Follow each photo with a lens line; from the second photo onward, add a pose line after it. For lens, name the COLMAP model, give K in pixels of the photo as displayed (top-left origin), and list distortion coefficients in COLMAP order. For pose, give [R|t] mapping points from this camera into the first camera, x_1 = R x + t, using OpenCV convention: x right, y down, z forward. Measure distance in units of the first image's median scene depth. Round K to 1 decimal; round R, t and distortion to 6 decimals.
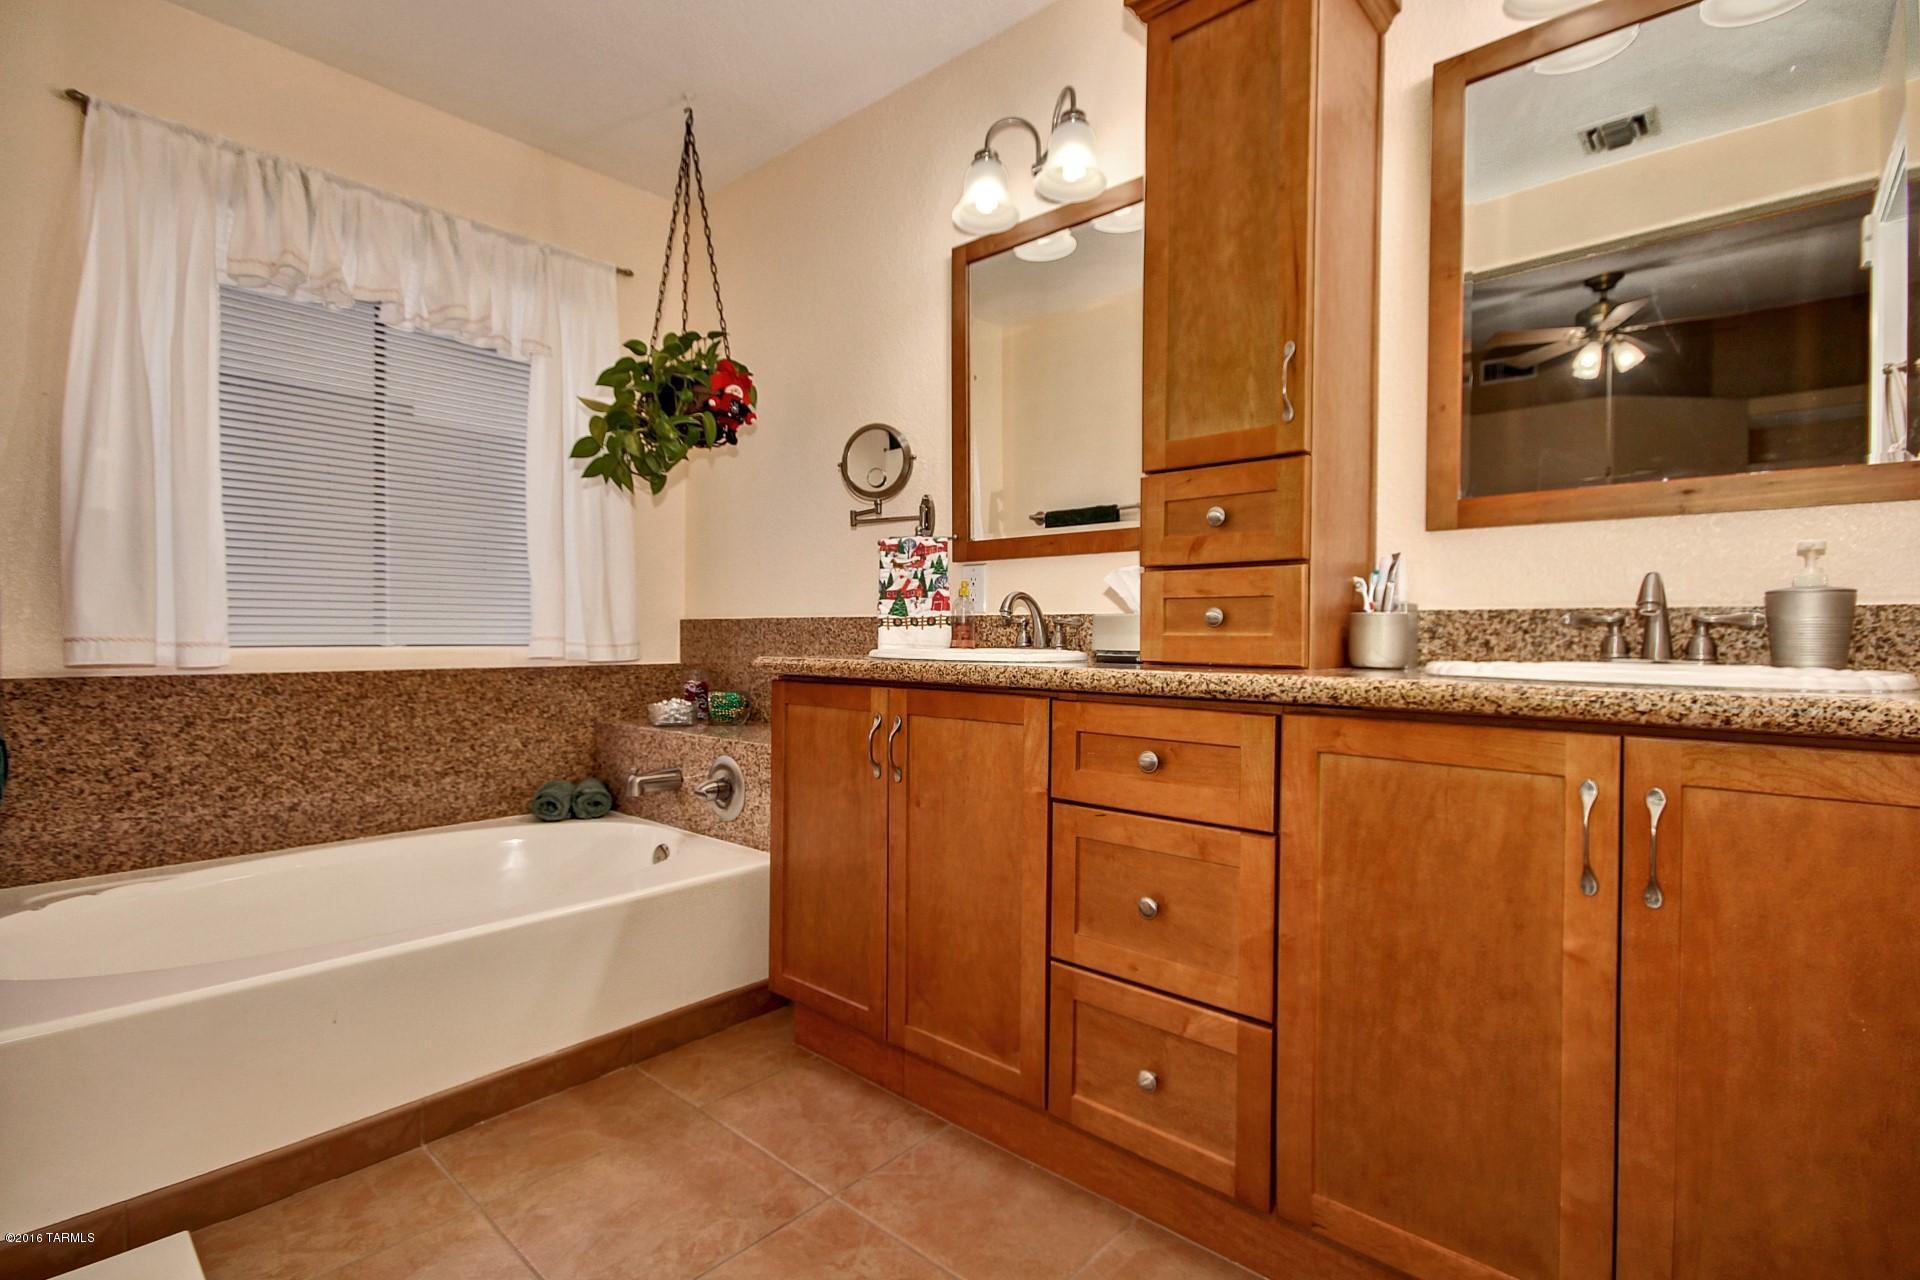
lens RADIAL K [[884.7, 0, 963.3], [0, 884.7, 637.8], [0, 0, 1]] dist [0.028691, -0.019704]
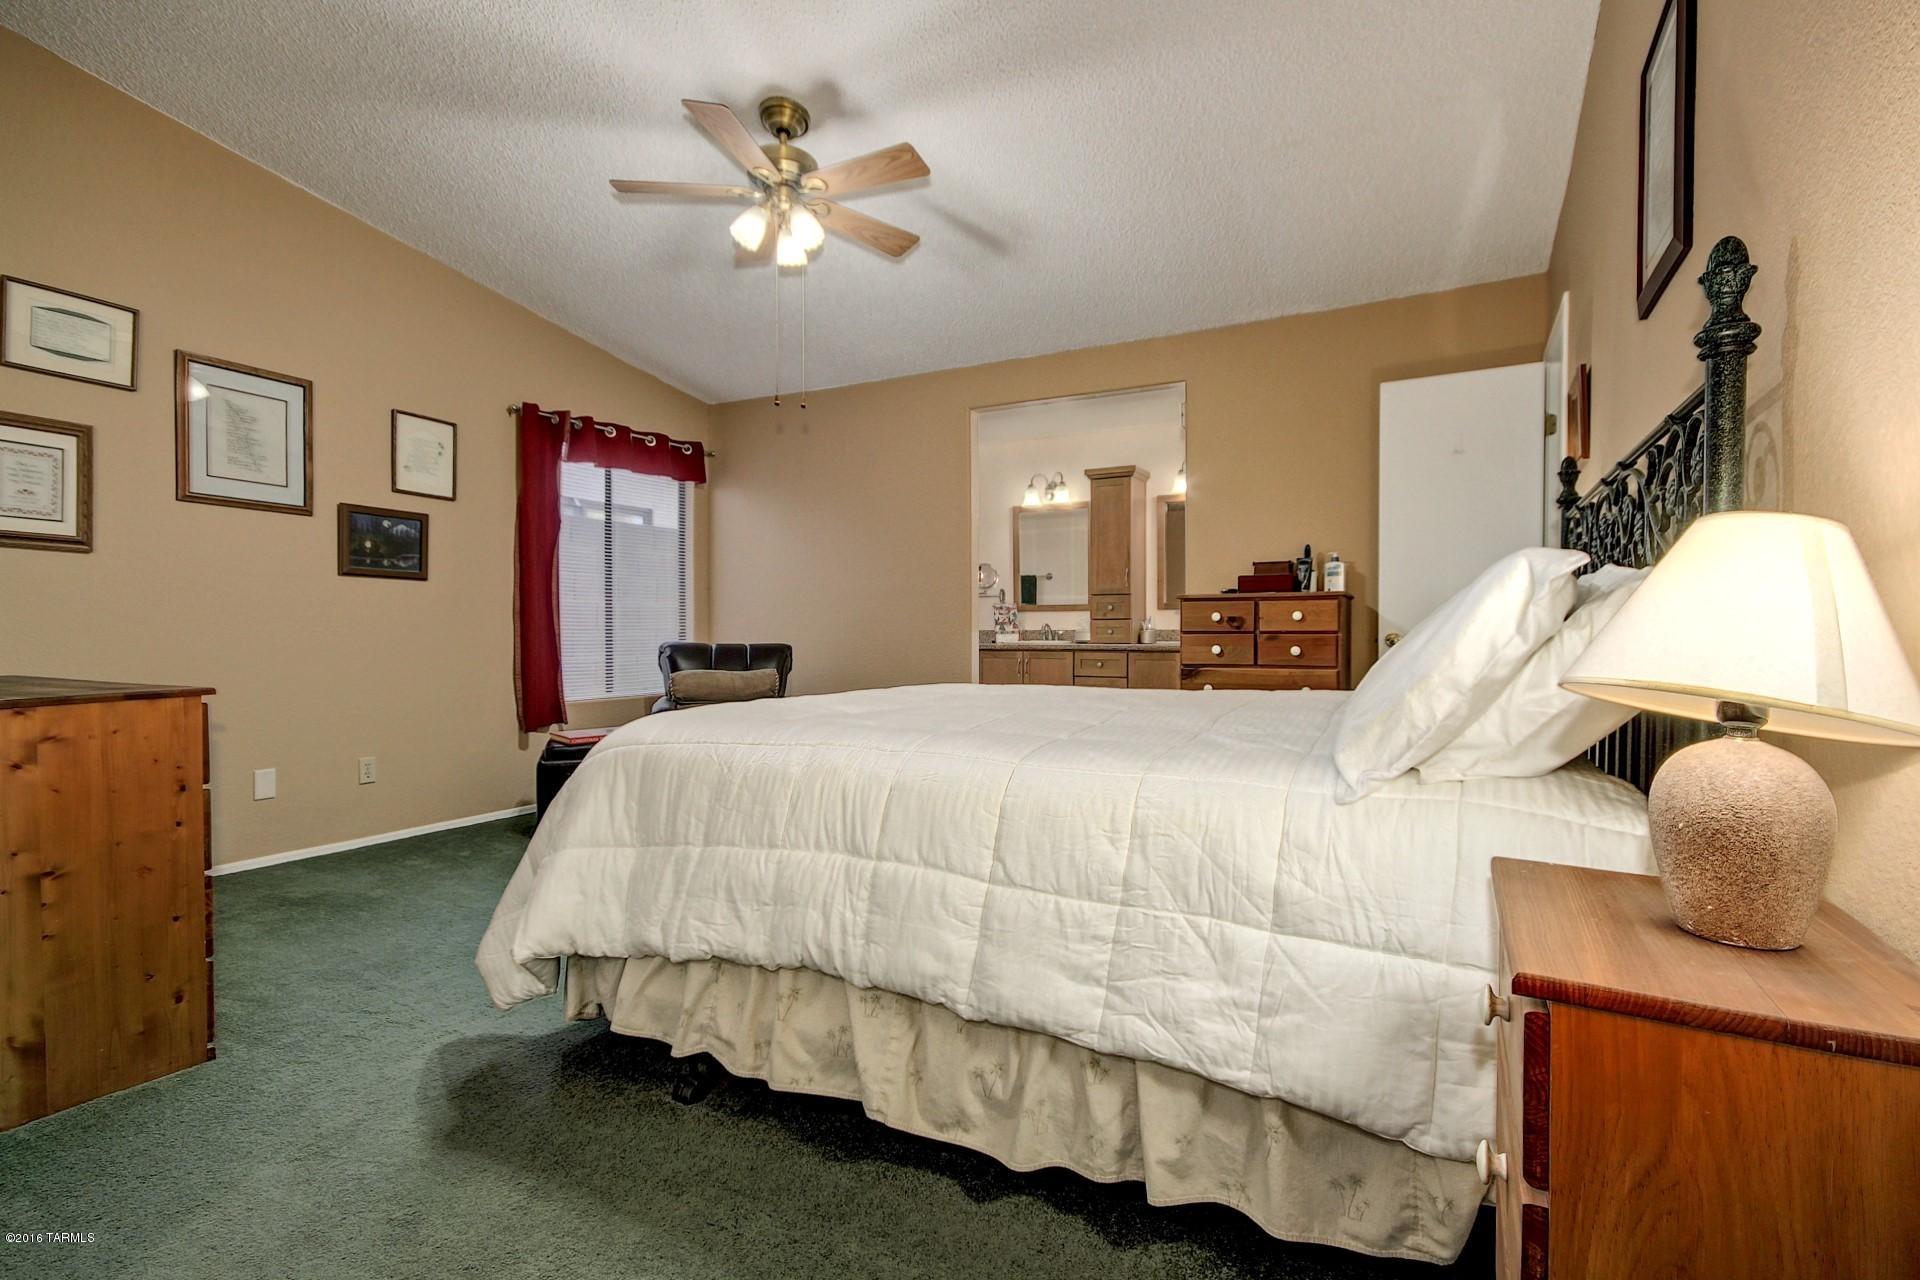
lens RADIAL K [[897.1, 0, 960.0], [0, 897.1, 640.0], [0, 0, 1]] dist [-0.001802, -0.000294]
pose [[0.973756, -0.006751, 0.227493, -0.808671], [0.006830, 0.999977, 0.000440, 0.004998], [-0.227491, 0.001125, 0.973780, -1.746059]]
